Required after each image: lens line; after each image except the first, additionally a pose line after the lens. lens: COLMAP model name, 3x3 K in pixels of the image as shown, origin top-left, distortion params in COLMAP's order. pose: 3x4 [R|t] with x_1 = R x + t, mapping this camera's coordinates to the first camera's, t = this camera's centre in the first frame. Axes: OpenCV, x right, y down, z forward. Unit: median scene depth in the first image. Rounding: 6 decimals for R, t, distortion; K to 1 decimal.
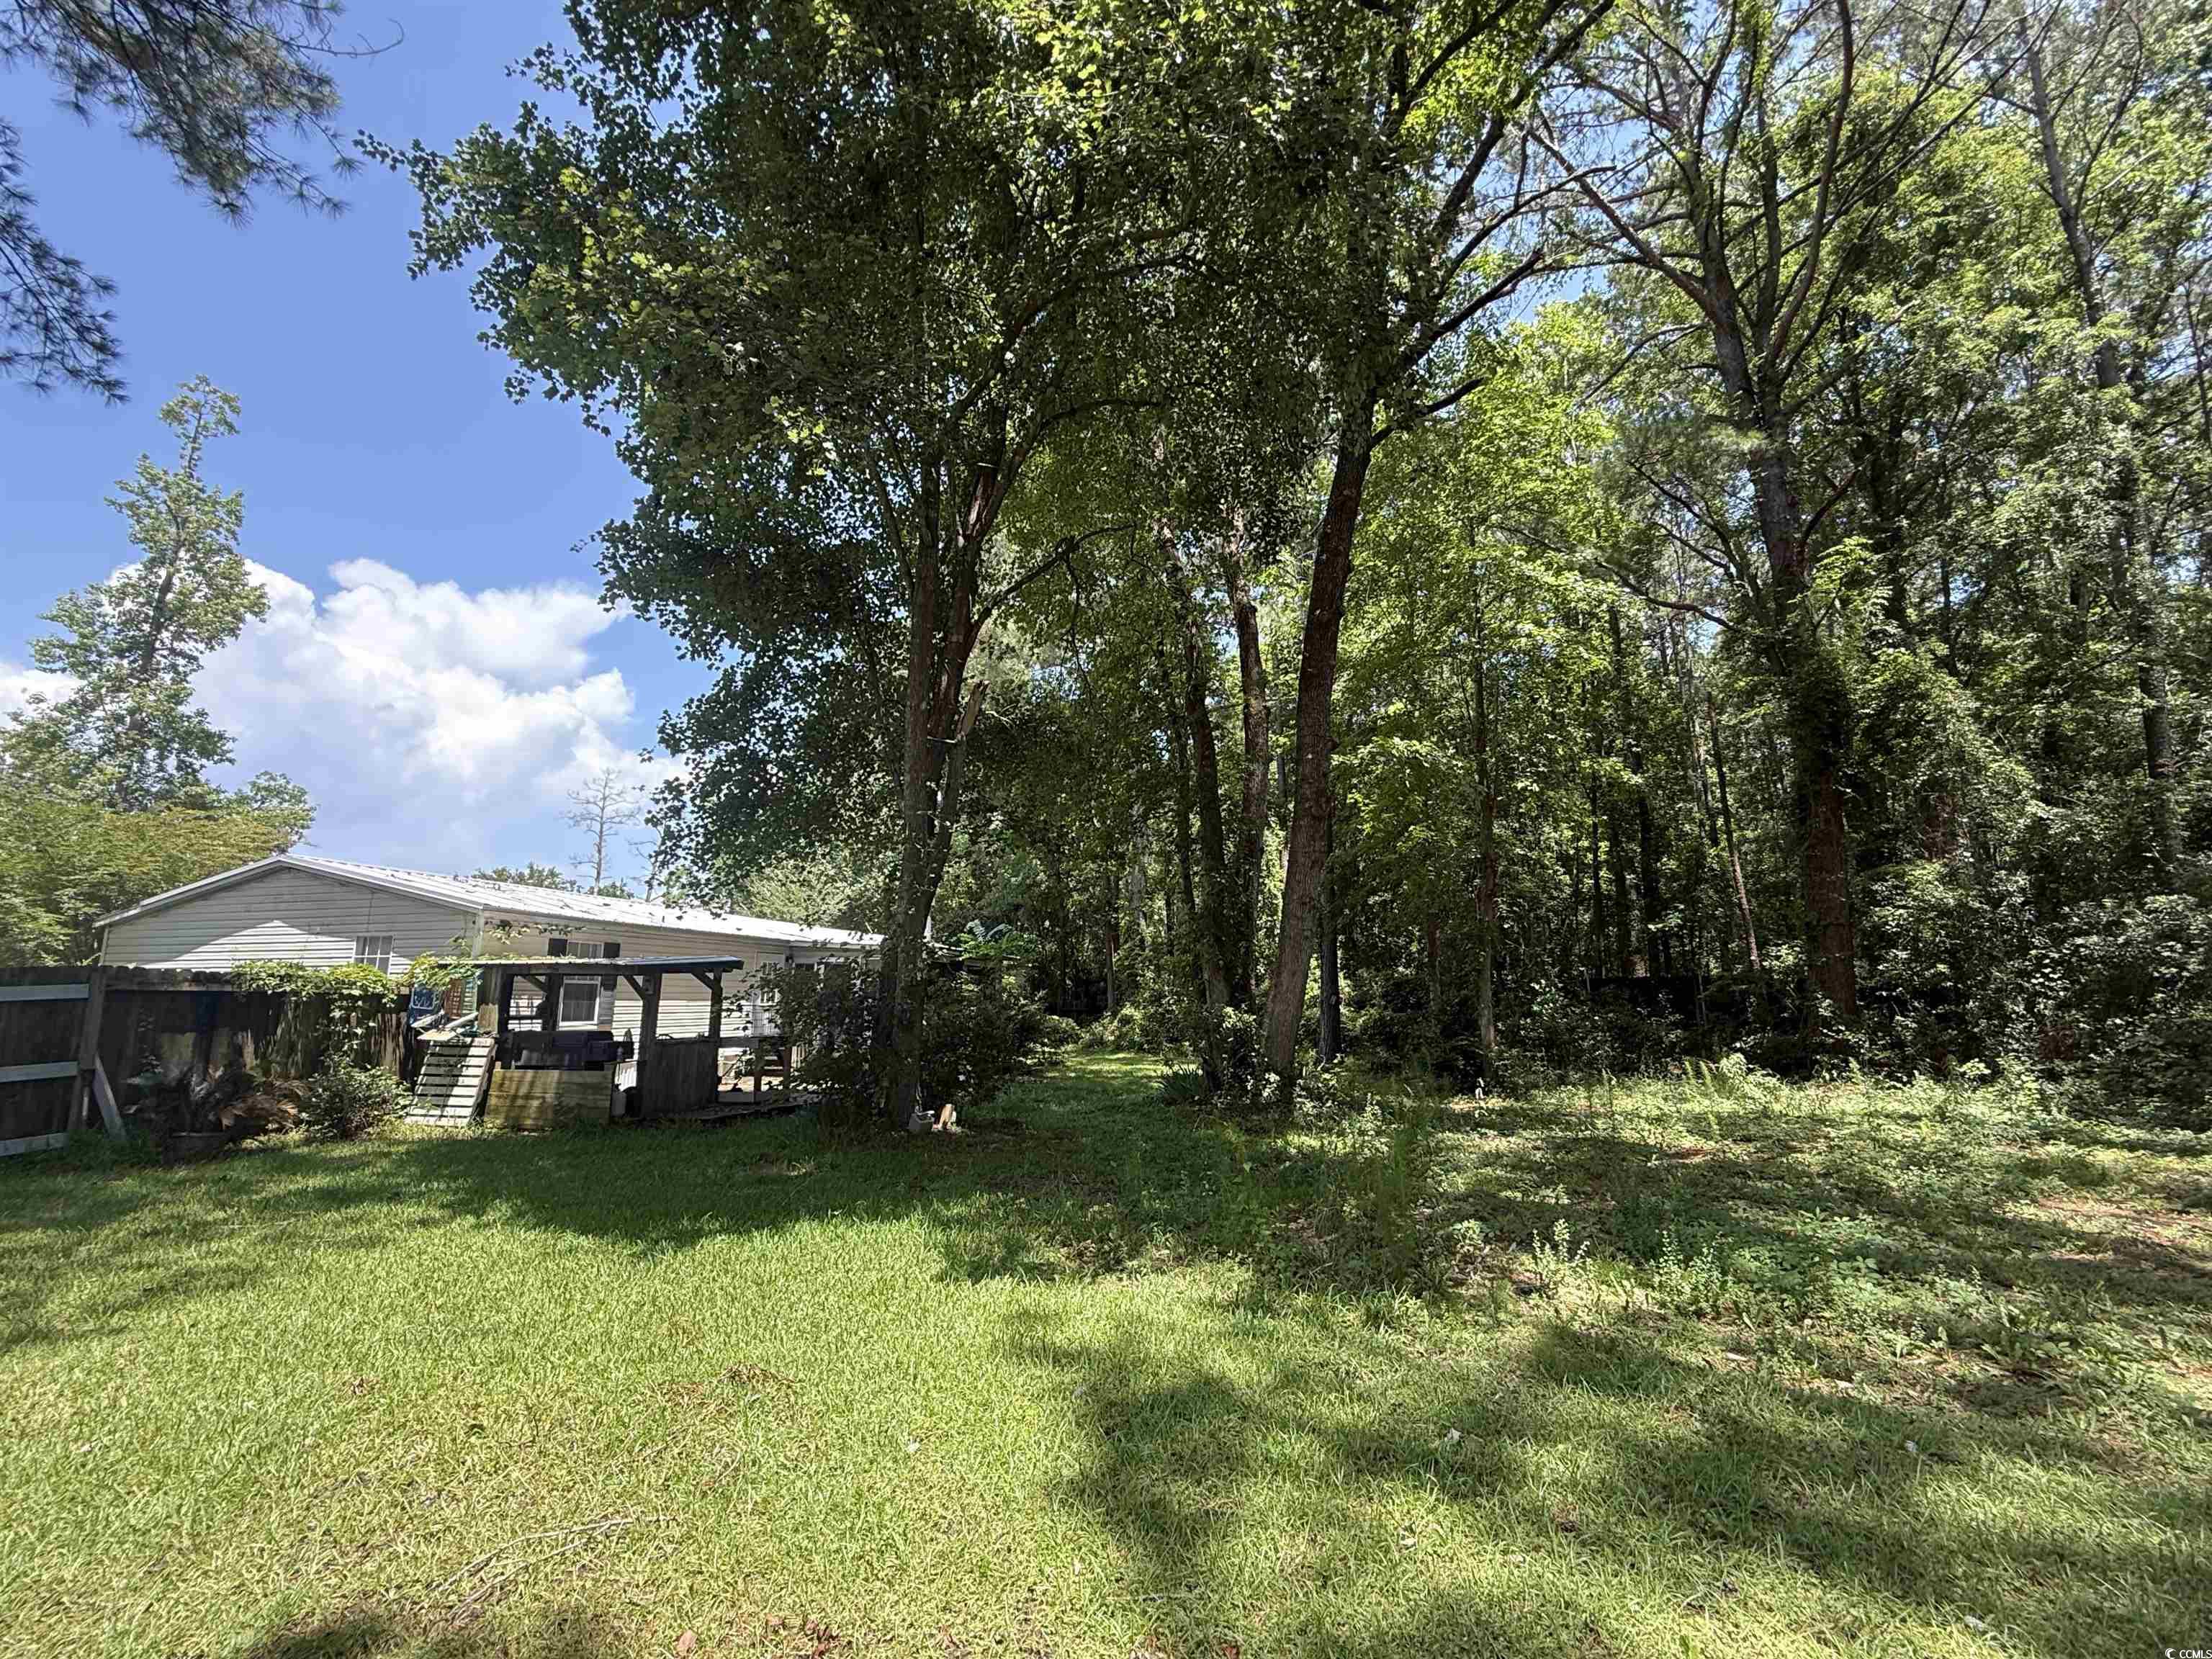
lens RADIAL K [[968.8, 0, 1106.0], [0, 968.8, 829.5], [0, 0, 1]] dist [0.000661, -0.000150]
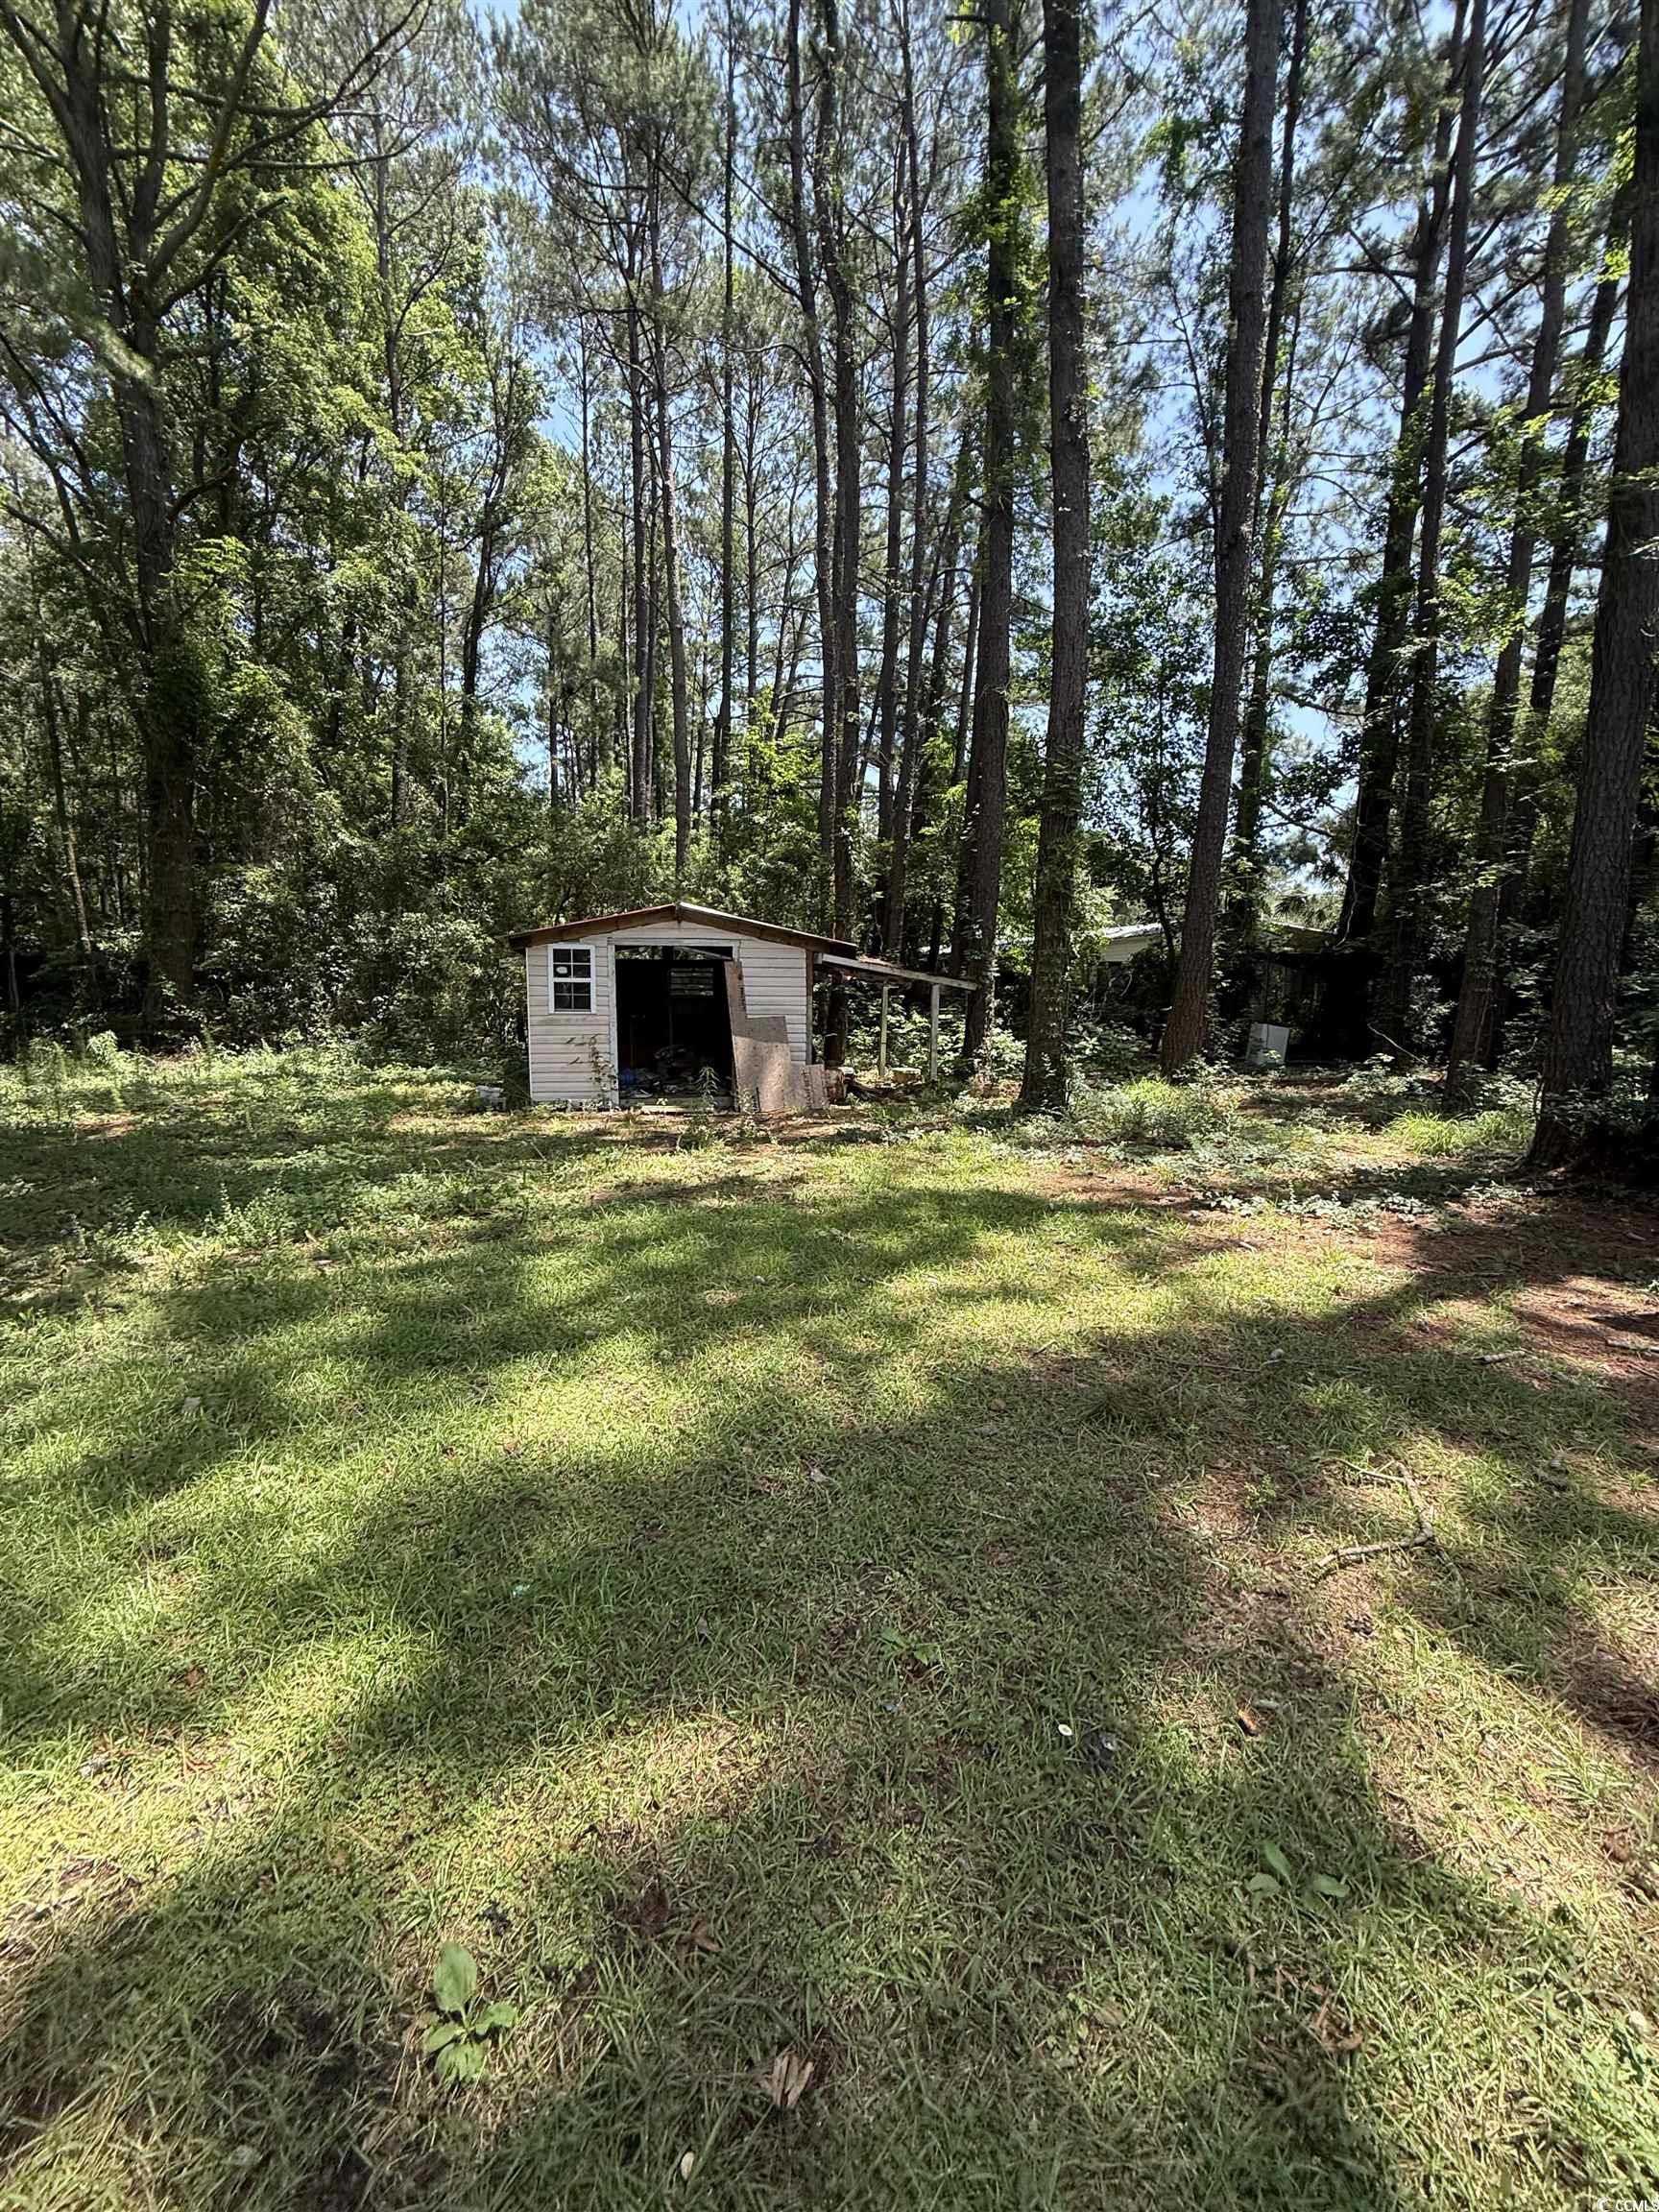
lens RADIAL K [[886.3, 0, 829.5], [0, 886.3, 1106.0], [0, 0, 1]] dist [-0.000532, 0.000166]
pose [[0.207962, -0.118939, 0.970879, -0.089882], [-0.177337, 0.971546, 0.157006, 0.027844], [-0.961927, -0.204824, 0.180952, 0.093125]]
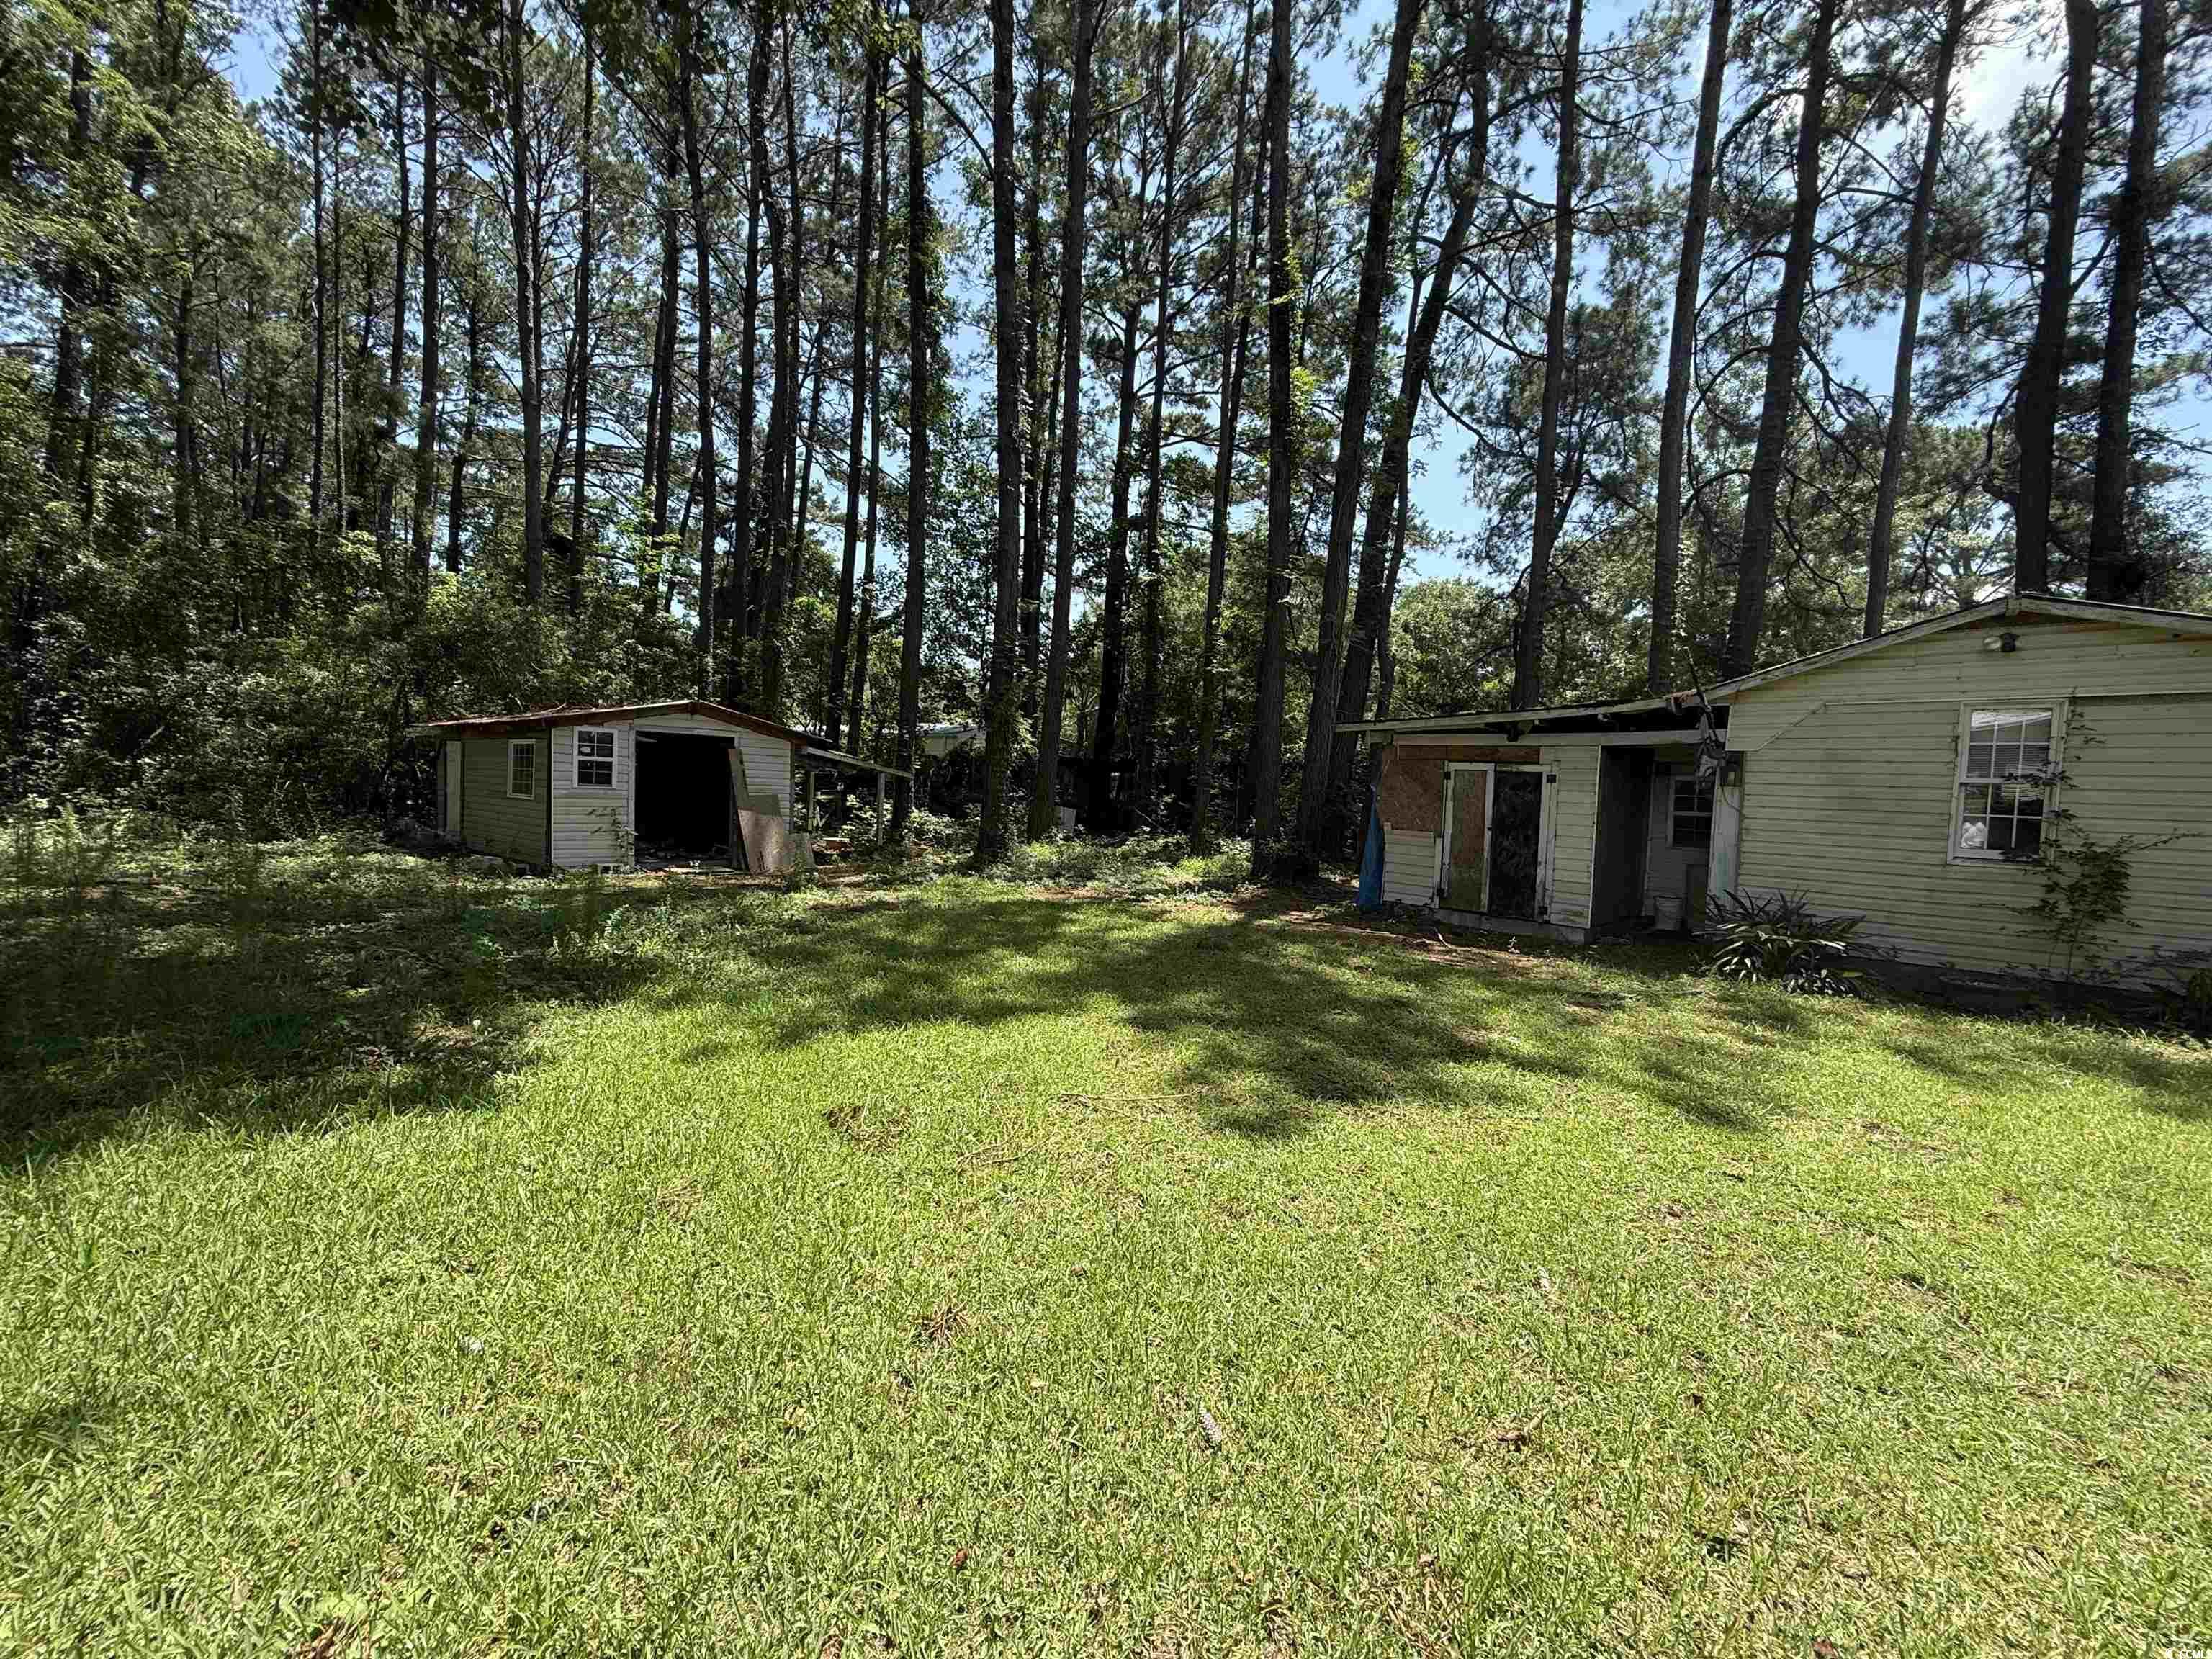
lens RADIAL K [[886.3, 0, 1106.0], [0, 886.3, 829.5], [0, 0, 1]] dist [-0.000532, 0.000166]
pose [[-0.385275, -0.056867, 0.921048, -0.367109], [-0.200495, 0.979415, -0.023396, 0.067197], [-0.900758, -0.193680, -0.388746, 0.327622]]
